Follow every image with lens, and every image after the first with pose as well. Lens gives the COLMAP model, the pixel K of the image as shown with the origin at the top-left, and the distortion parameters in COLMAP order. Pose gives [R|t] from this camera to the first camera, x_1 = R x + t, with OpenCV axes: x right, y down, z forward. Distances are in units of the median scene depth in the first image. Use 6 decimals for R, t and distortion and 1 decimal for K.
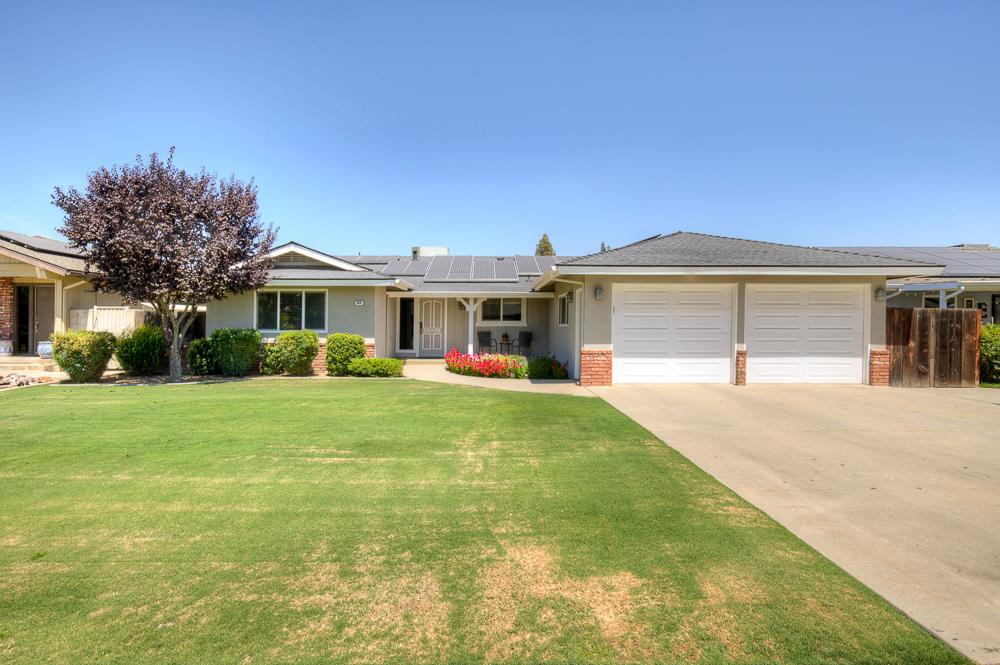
lens RADIAL K [[548.2, 0, 500.0], [0, 548.2, 332.5], [0, 0, 1]] dist [-0.000034, -0.000015]
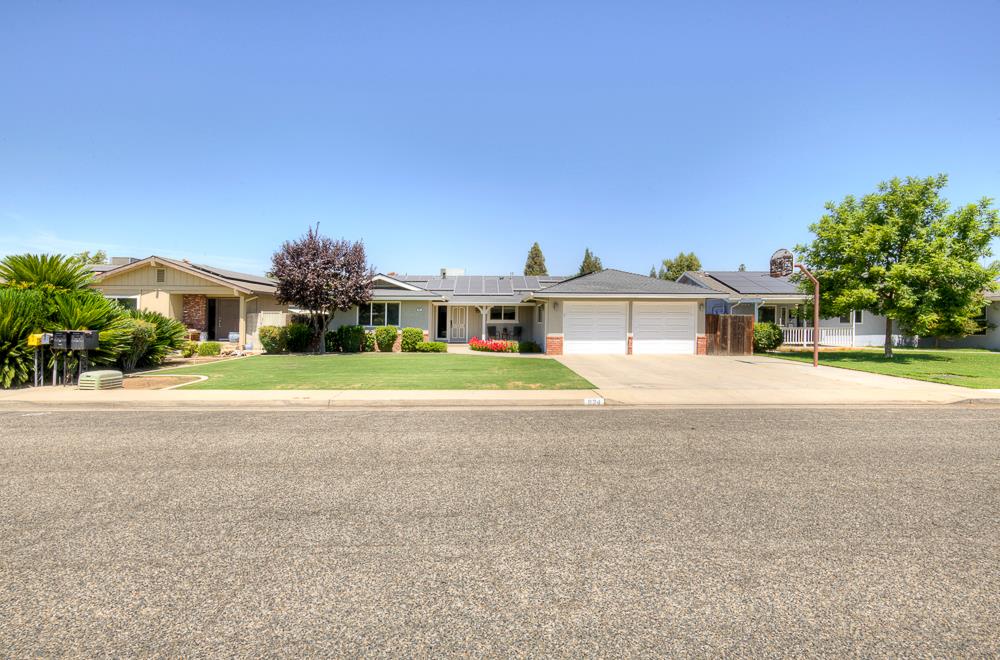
lens RADIAL K [[484.9, 0, 501.6], [0, 484.9, 319.5], [0, 0, 1]] dist [-0.000622, -0.000028]
pose [[0.999947, 0.000495, 0.010304, -0.018927], [-0.000325, 0.999863, -0.016525, 0.001180], [-0.010311, 0.016521, 0.999810, -0.517139]]
